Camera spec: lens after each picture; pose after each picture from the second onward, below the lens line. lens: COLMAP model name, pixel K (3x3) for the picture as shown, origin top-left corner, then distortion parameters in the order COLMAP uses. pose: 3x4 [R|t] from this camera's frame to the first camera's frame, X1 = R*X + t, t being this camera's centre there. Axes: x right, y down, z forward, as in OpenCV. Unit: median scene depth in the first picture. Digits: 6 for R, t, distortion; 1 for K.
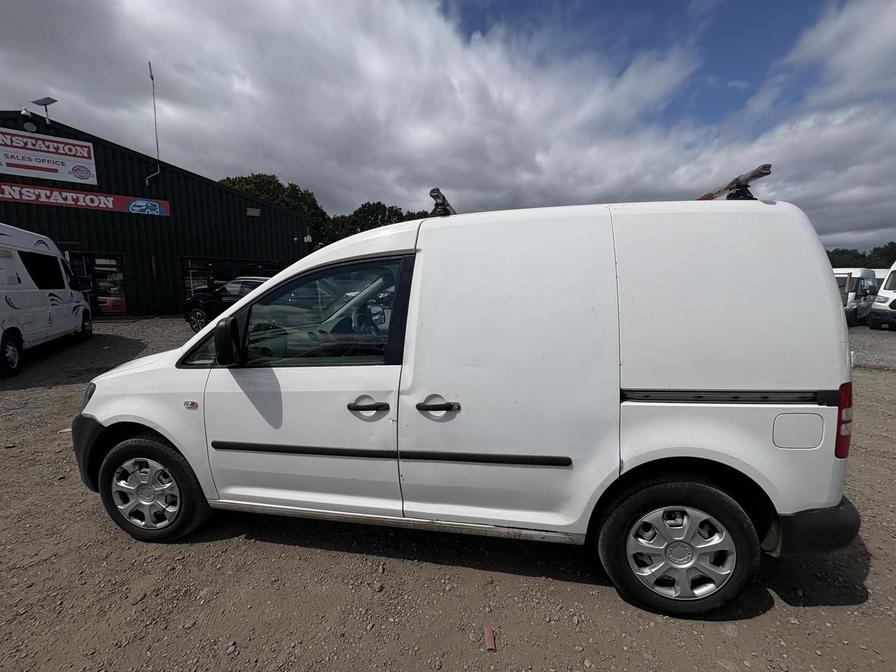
lens RADIAL K [[359.7, 0, 450.2], [0, 359.7, 336.6], [0, 0, 1]] dist [0.003606, -0.000906]
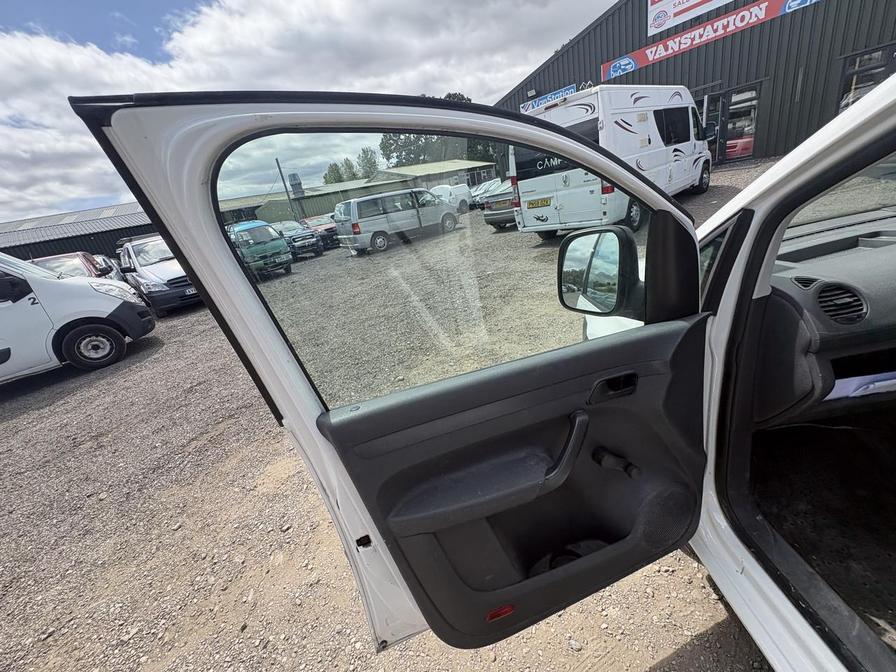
lens RADIAL K [[359.7, 0, 443.4], [0, 359.7, 338.3], [0, 0, 1]] dist [0.003606, -0.000906]
pose [[0.152017, 0.337035, -0.929138, -0.033646], [0.072321, 0.933751, 0.350541, -0.014224], [0.985728, -0.120484, 0.117571, 0.095171]]
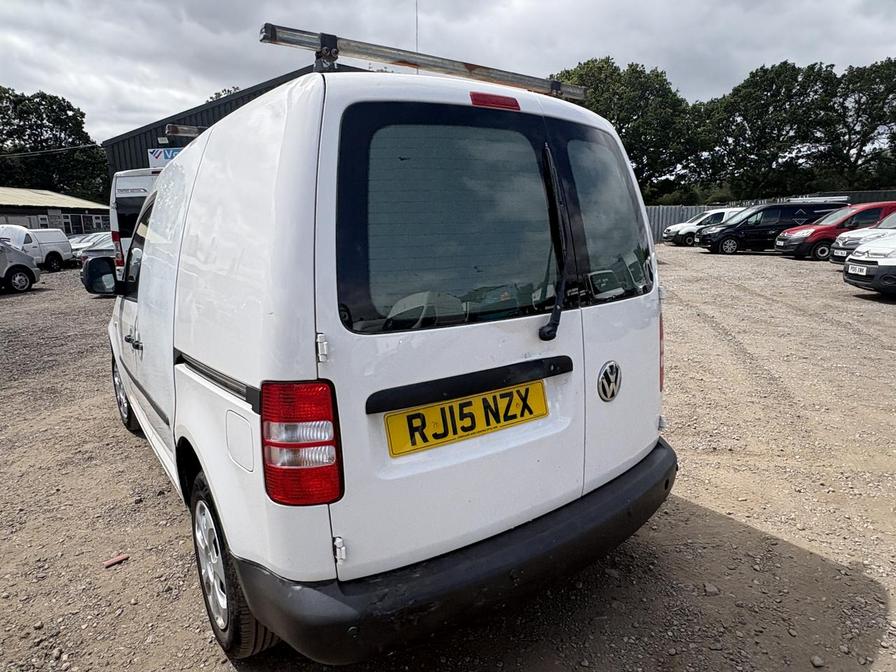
lens RADIAL K [[538.7, 0, 451.0], [0, 538.7, 335.4], [0, 0, 1]] dist [0.001813, 0.000515]
pose [[0.723240, 0.114826, -0.680984, 0.254341], [-0.062261, 0.992906, 0.101297, -0.008587], [0.687785, -0.030863, 0.725258, 0.086853]]
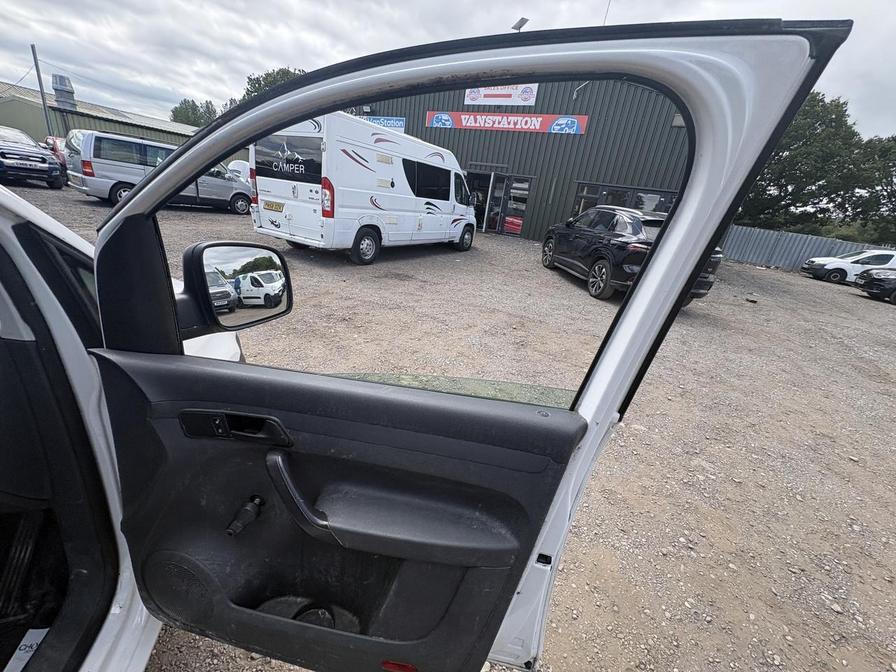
lens RADIAL K [[359.7, 0, 447.0], [0, 359.7, 336.5], [0, 0, 1]] dist [0.003606, -0.000906]
pose [[0.433423, 0.368257, -0.822515, 0.003037], [-0.245626, 0.926416, 0.285344, -0.042764], [0.867071, 0.078357, 0.491983, 0.340128]]
